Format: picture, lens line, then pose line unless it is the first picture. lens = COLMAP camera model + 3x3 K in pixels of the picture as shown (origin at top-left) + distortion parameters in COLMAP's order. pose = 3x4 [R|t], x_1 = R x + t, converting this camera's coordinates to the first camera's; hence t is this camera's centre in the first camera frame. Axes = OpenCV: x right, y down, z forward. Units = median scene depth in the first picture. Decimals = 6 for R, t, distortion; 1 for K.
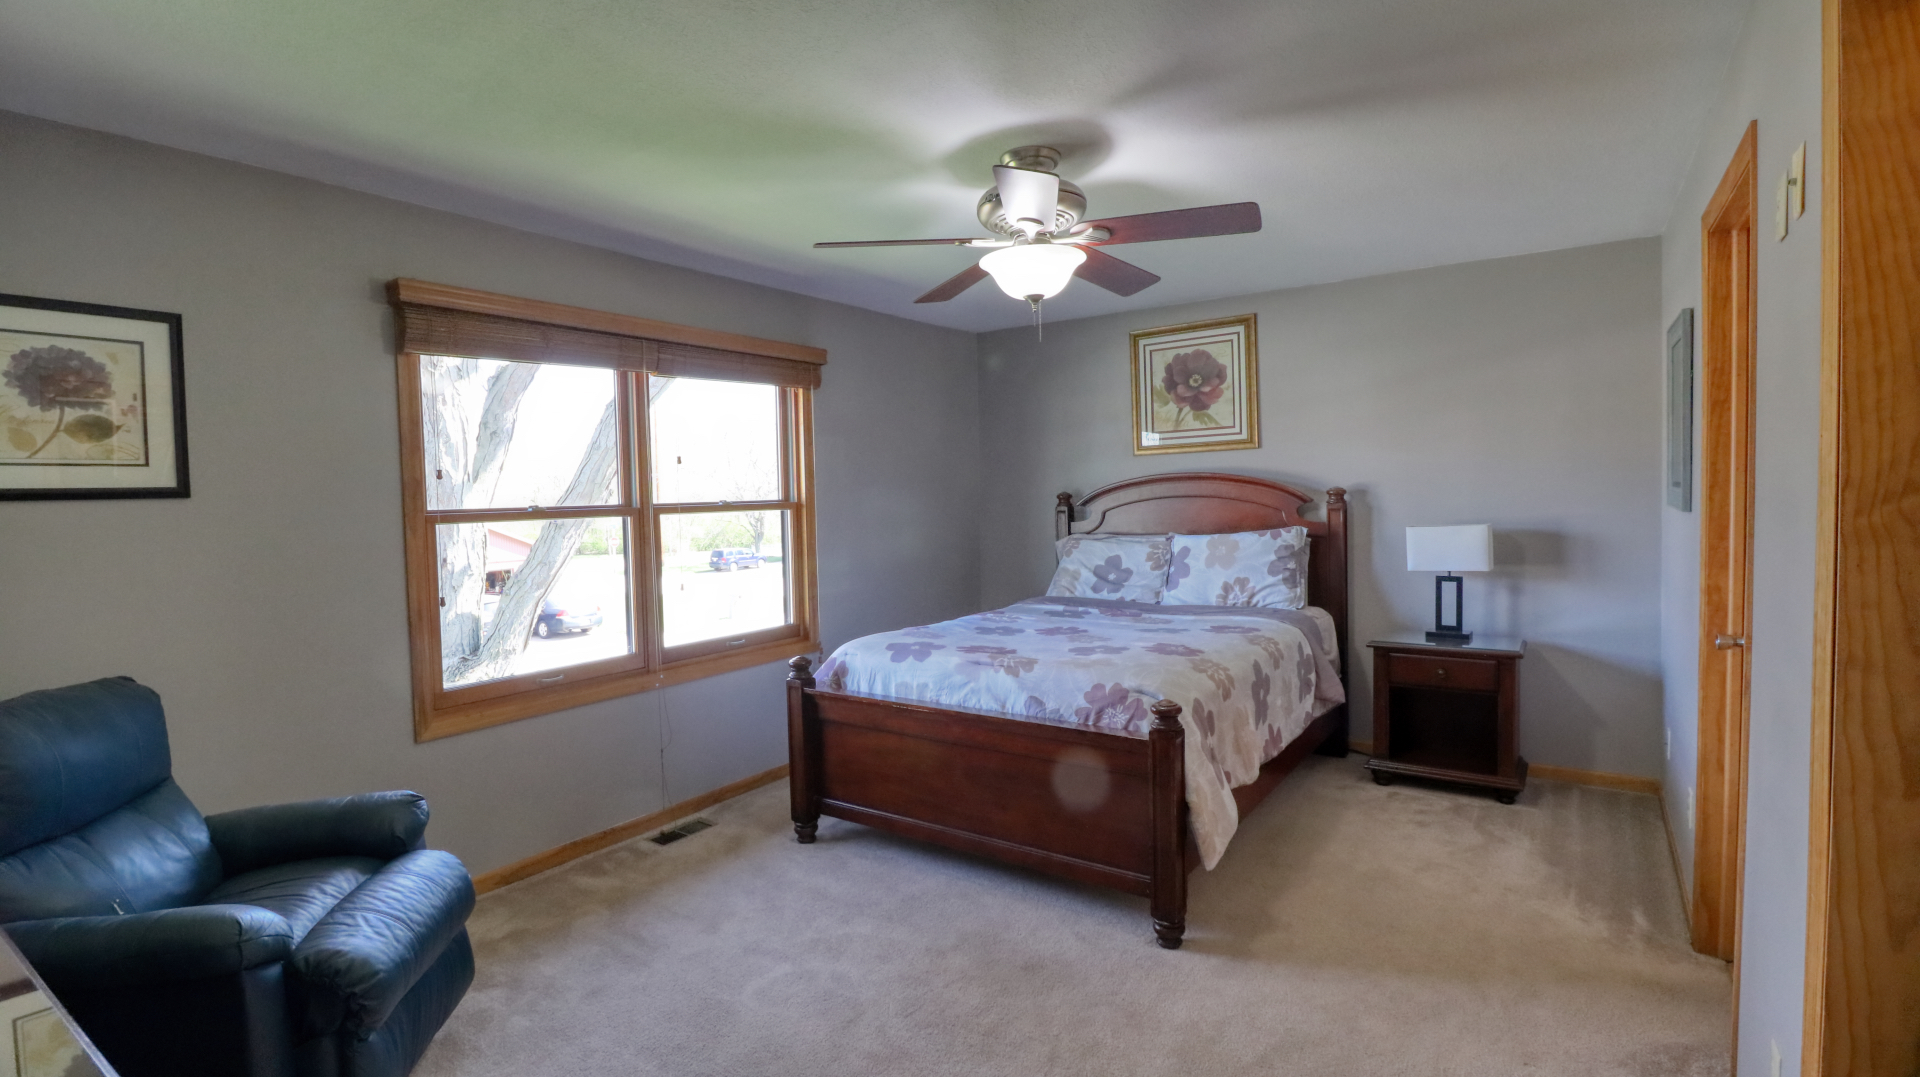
lens RADIAL K [[887.1, 0, 961.7], [0, 887.1, 530.2], [0, 0, 1]] dist [-0.000313, -0.005817]
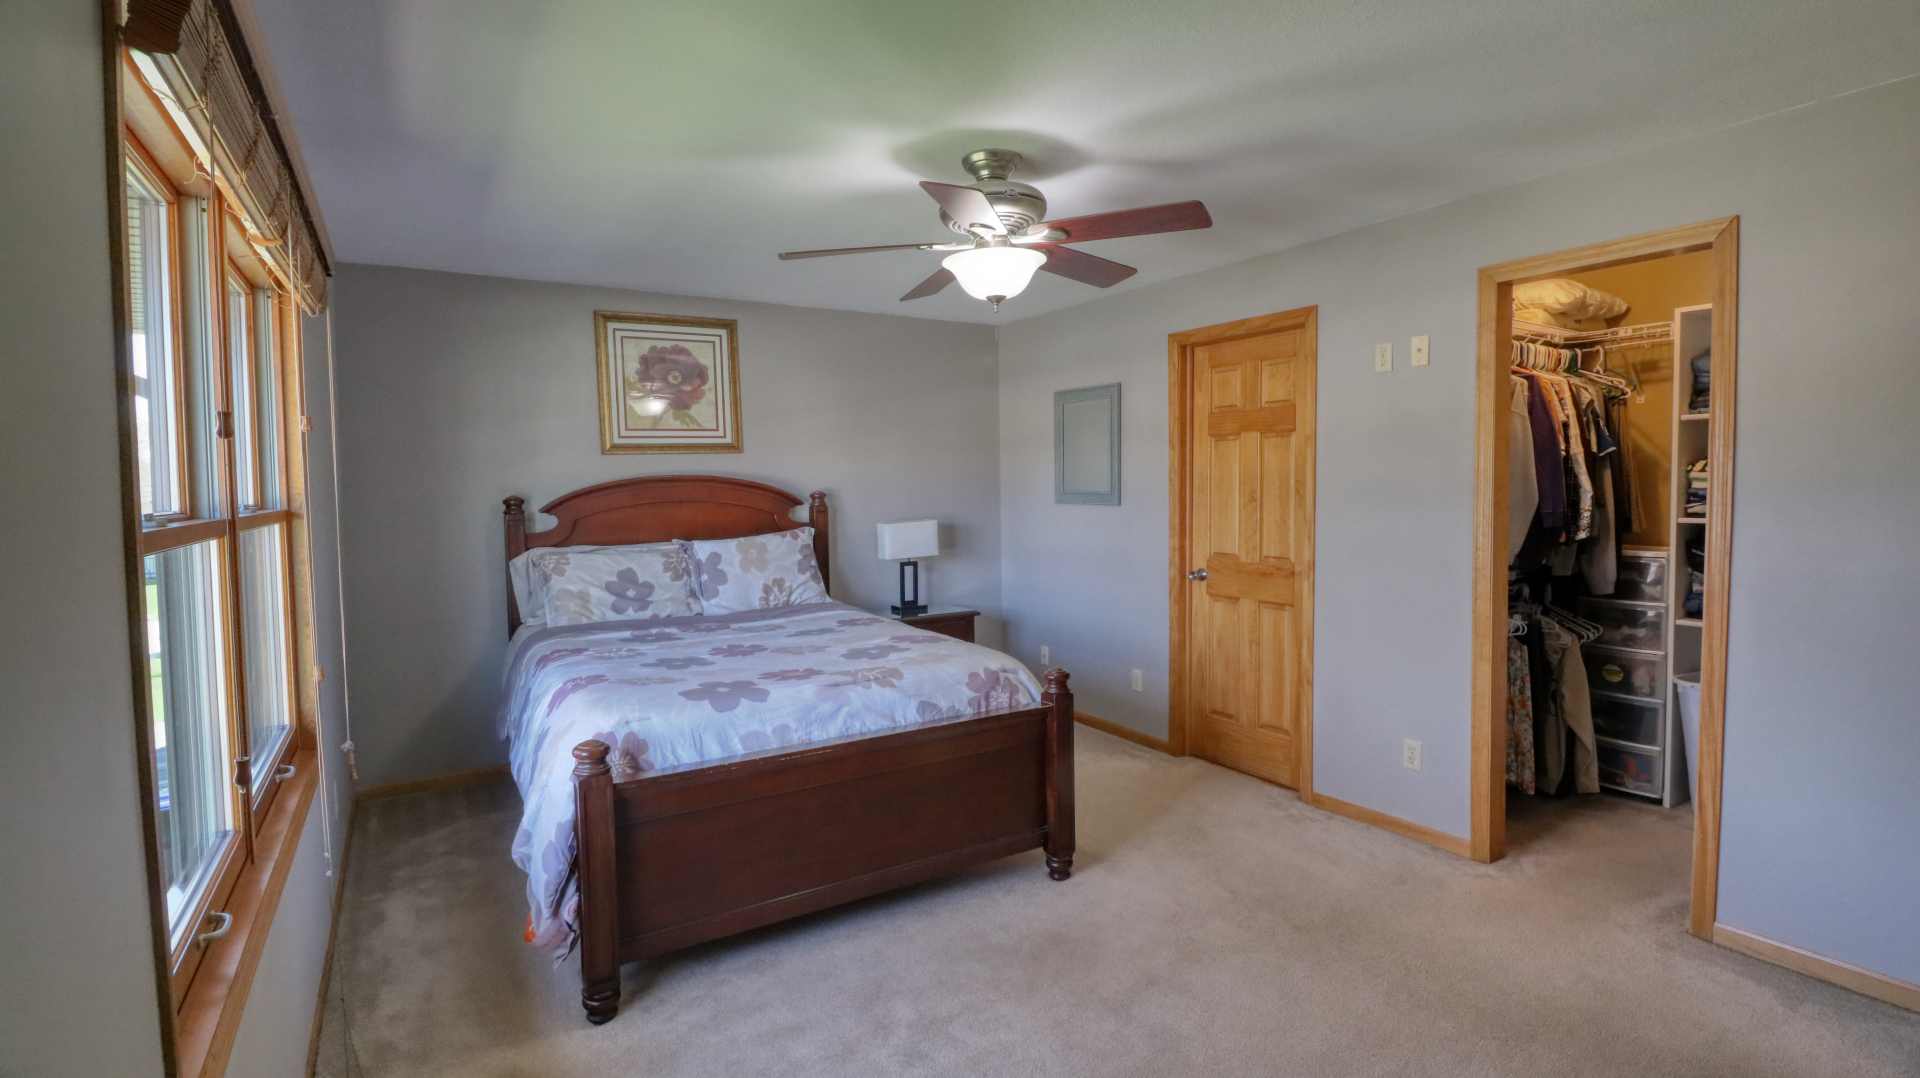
lens RADIAL K [[887.1, 0, 966.2], [0, 887.1, 525.4], [0, 0, 1]] dist [-0.000313, -0.005817]
pose [[0.398396, -0.026258, 0.916837, -0.522077], [0.045115, 0.998941, 0.009006, -0.006958], [-0.916103, 0.037775, 0.399159, 0.376255]]
